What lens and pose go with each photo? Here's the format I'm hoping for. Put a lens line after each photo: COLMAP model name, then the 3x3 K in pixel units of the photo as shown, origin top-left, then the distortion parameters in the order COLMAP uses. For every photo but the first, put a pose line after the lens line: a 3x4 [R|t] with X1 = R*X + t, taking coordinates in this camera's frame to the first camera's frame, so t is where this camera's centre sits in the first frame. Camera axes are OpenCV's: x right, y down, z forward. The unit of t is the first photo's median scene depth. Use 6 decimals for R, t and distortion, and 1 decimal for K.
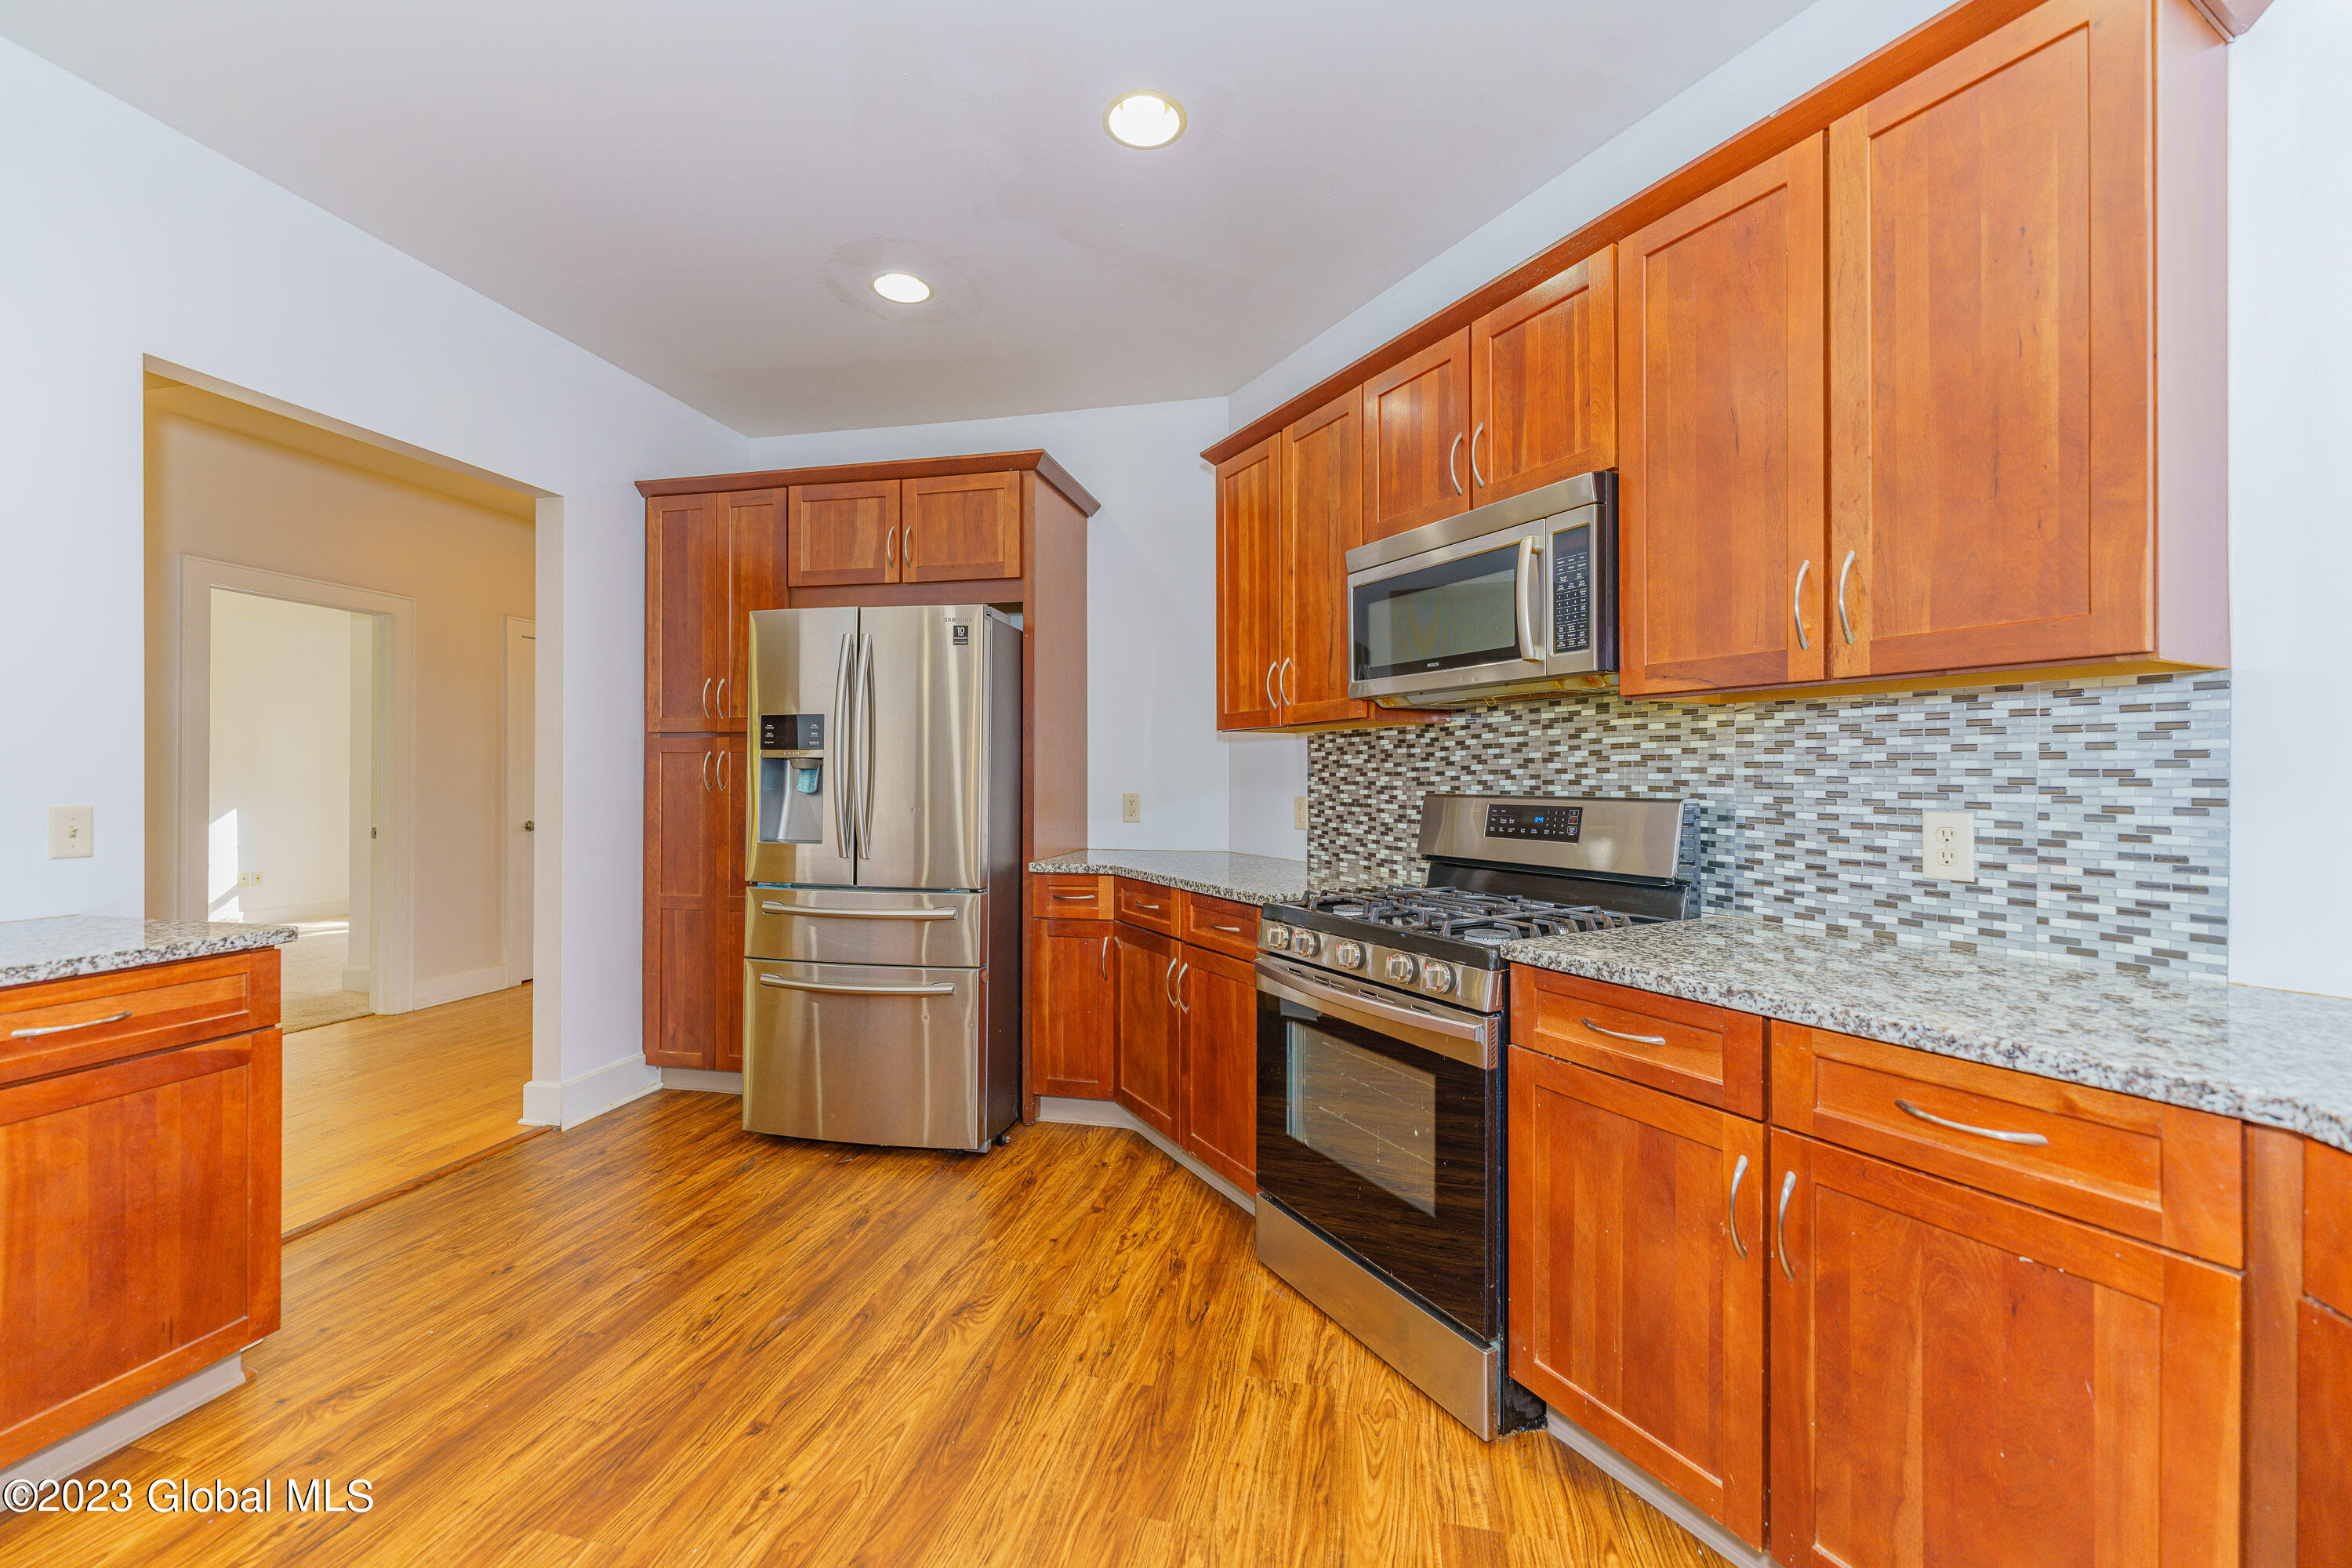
lens RADIAL K [[936.5, 0, 1173.6], [0, 936.5, 778.4], [0, 0, 1]] dist [0.002400, -0.000401]
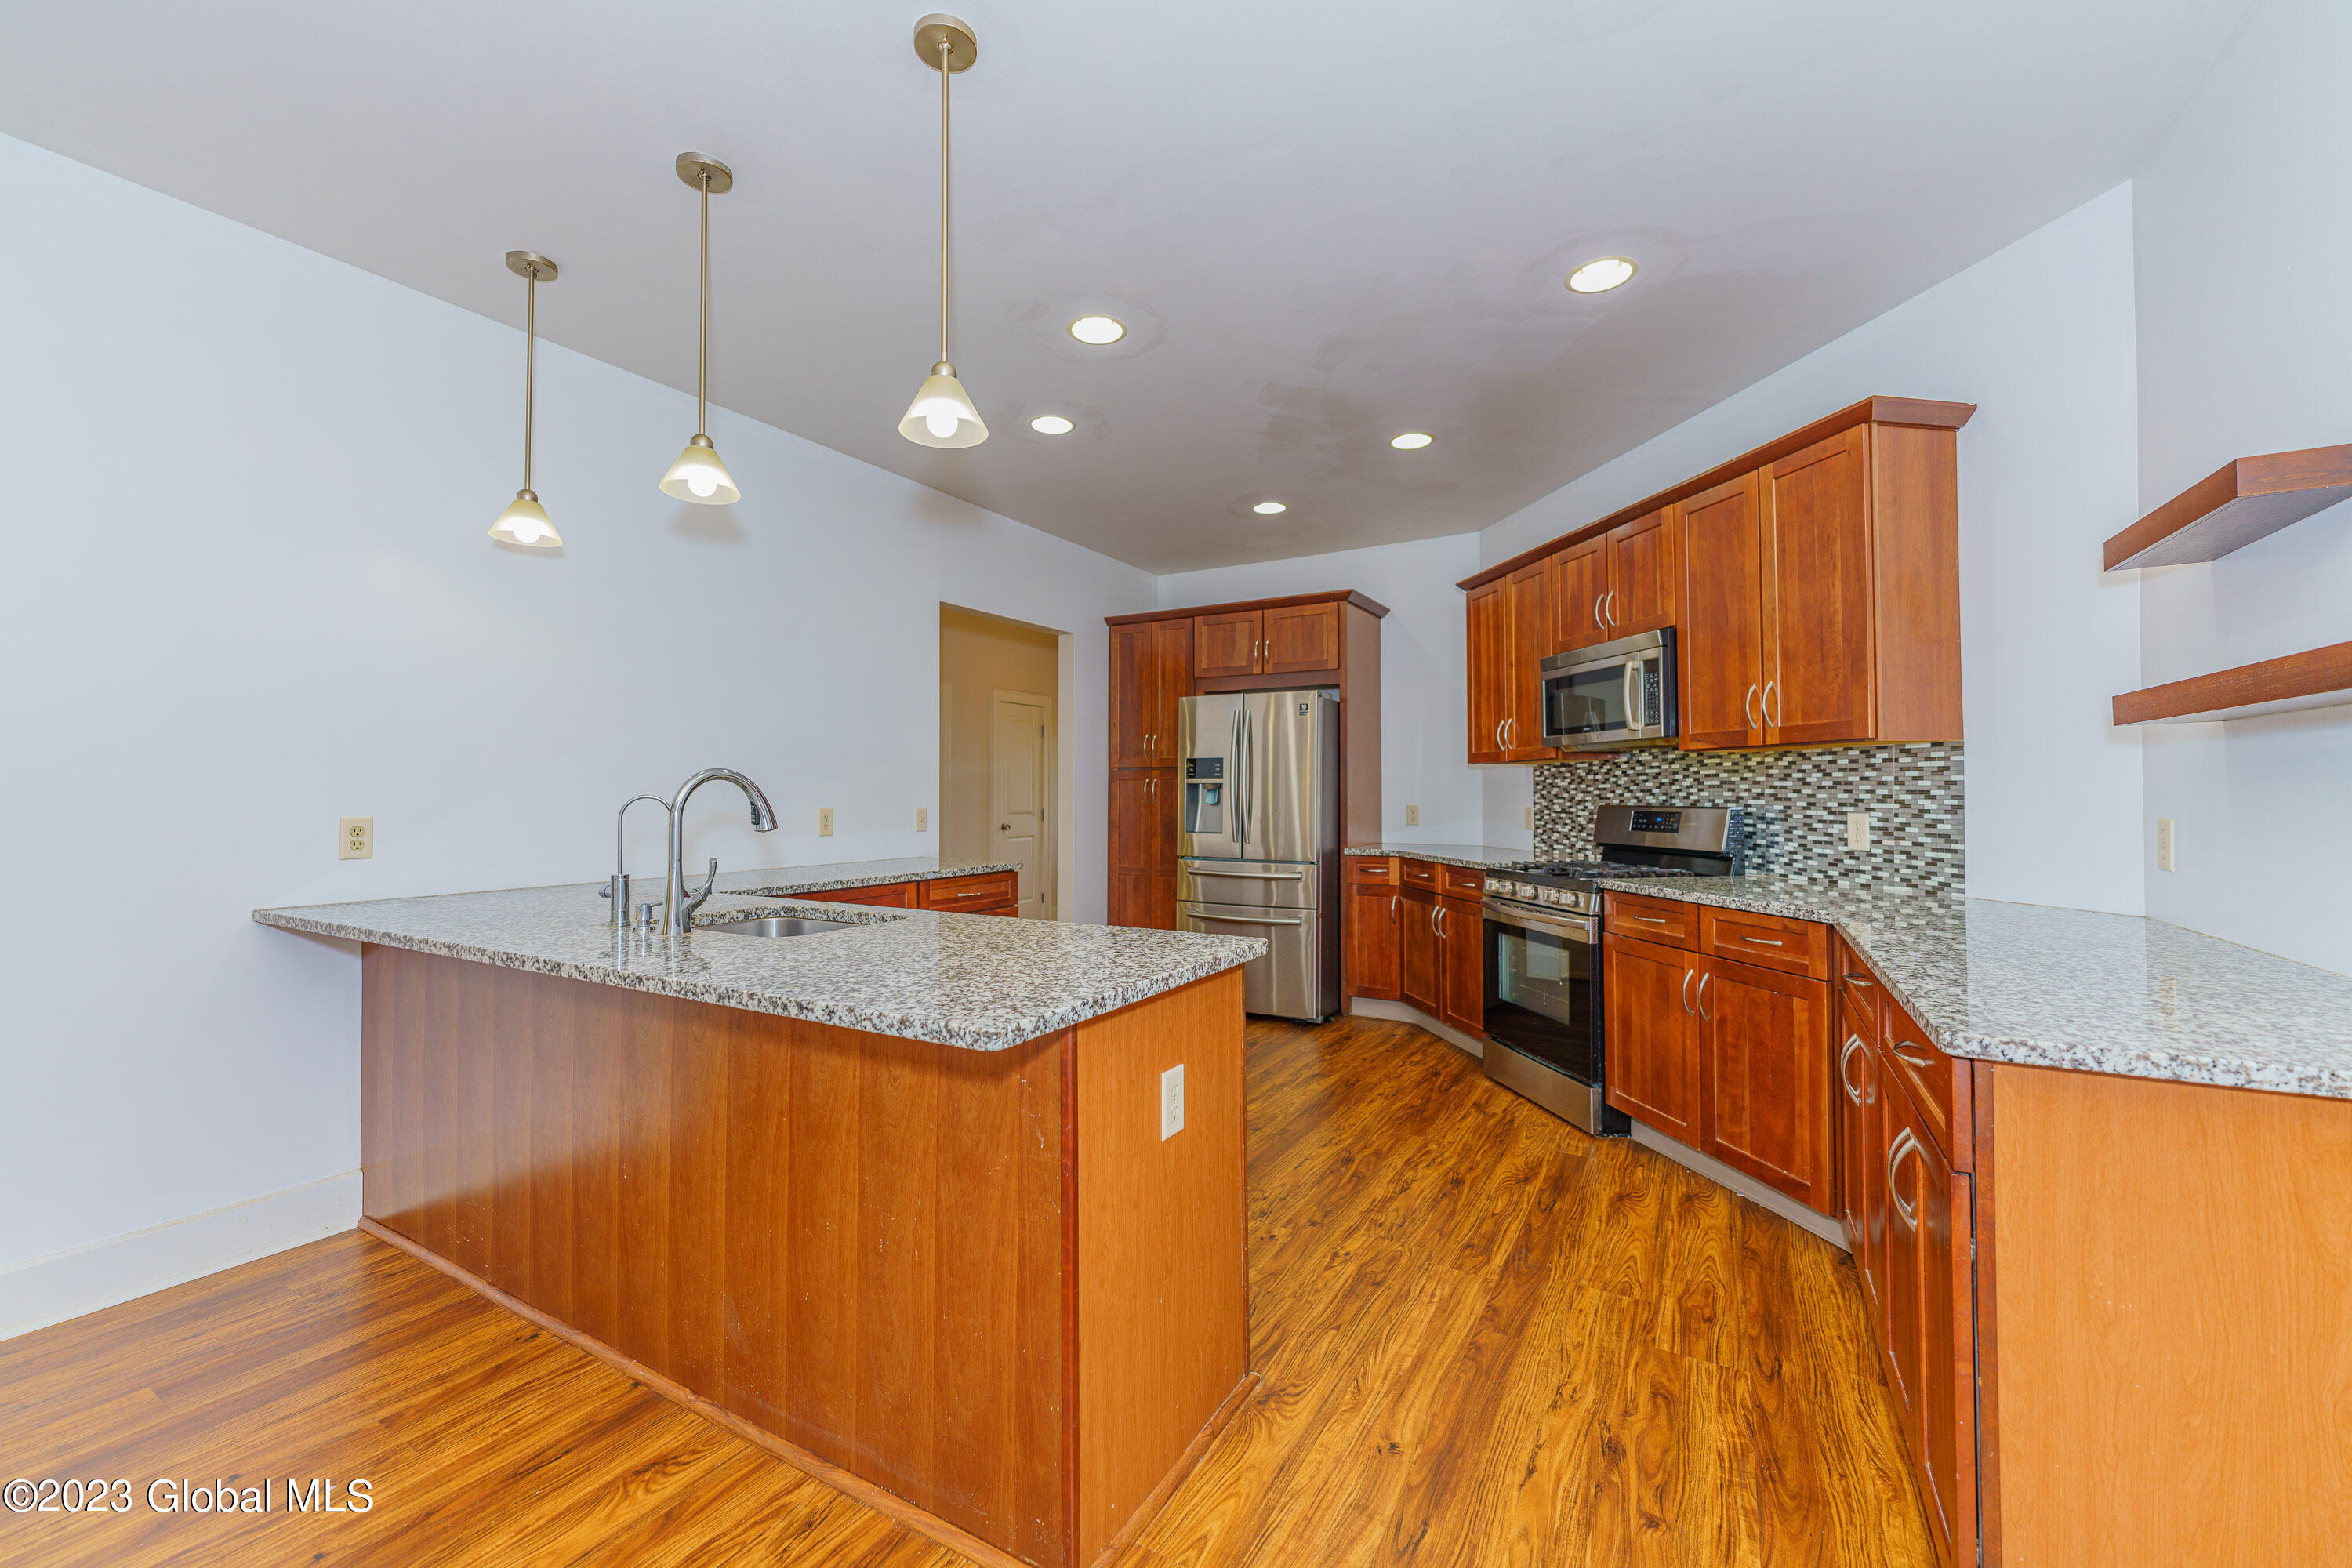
lens RADIAL K [[936.5, 0, 1173.6], [0, 936.5, 778.4], [0, 0, 1]] dist [0.002400, -0.000401]
pose [[0.952237, -0.007191, -0.305277, 0.083599], [0.002137, 0.999855, -0.016887, -0.003588], [0.305354, 0.015428, 0.952114, -0.913777]]
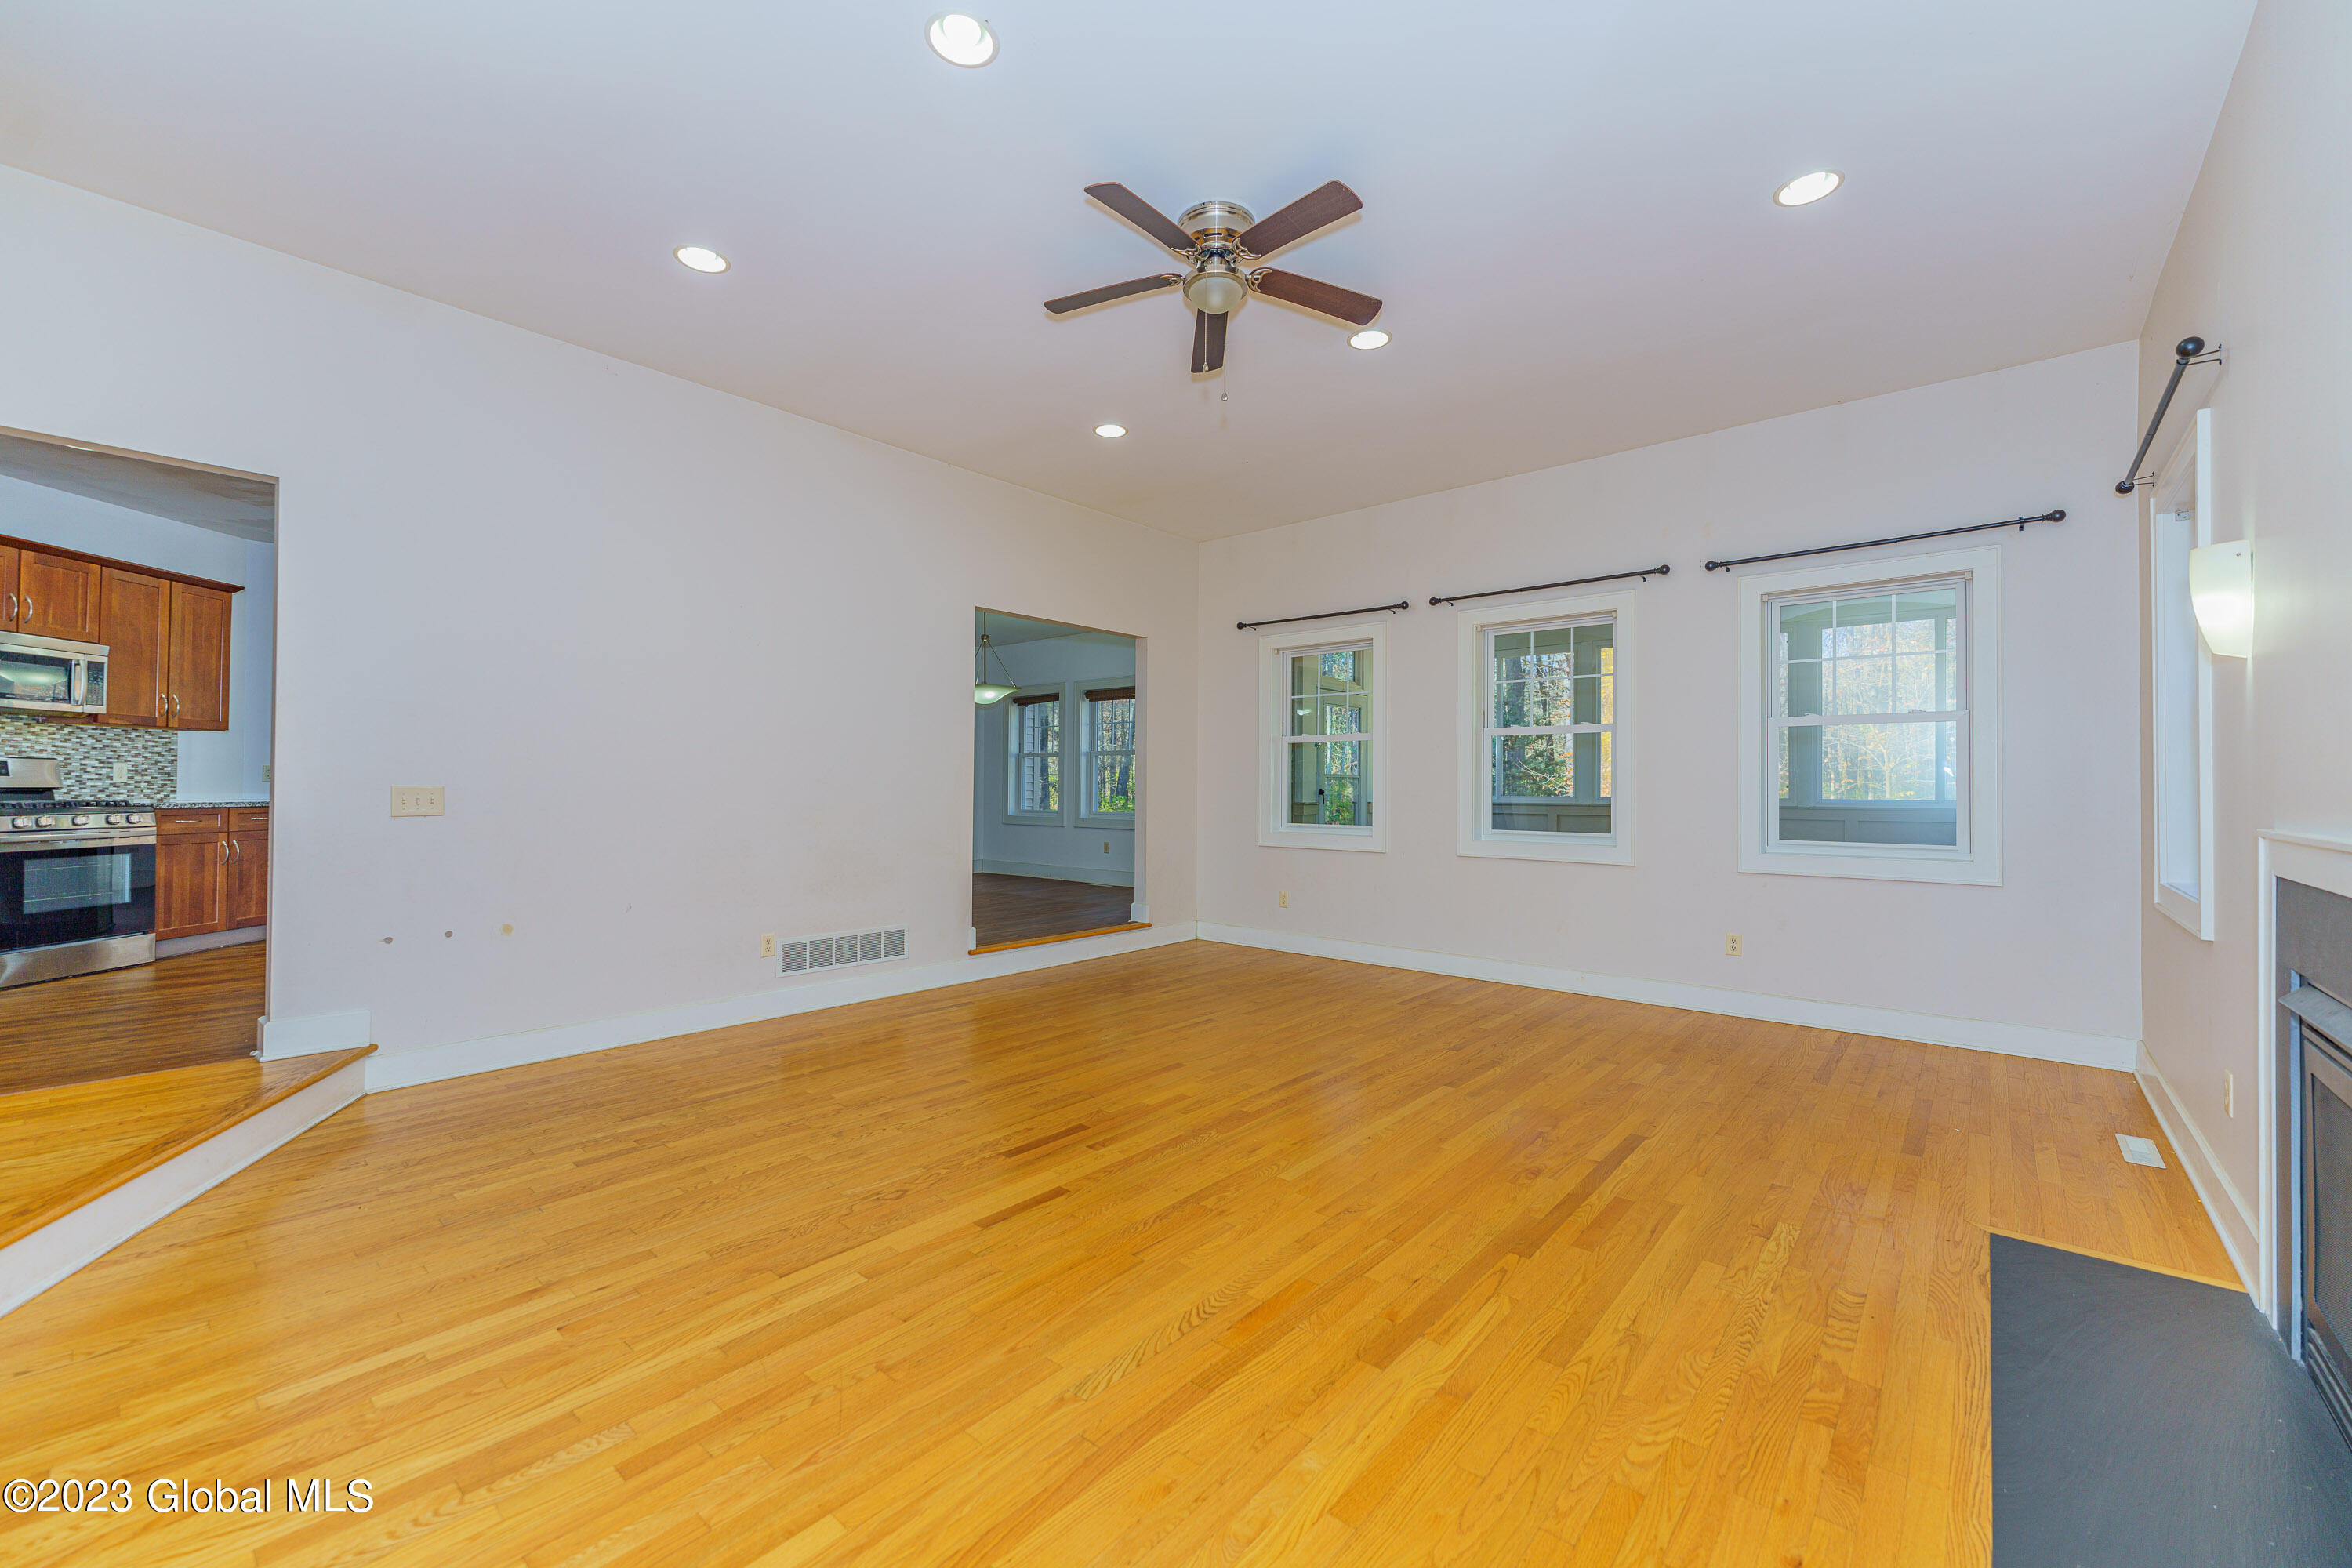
lens RADIAL K [[936.5, 0, 1173.6], [0, 936.5, 778.4], [0, 0, 1]] dist [0.002400, -0.000401]
pose [[-0.880946, -0.001841, 0.473213, -3.360645], [-0.007415, 0.999923, -0.009913, 0.078032], [-0.473158, -0.012241, -0.880892, 1.739962]]
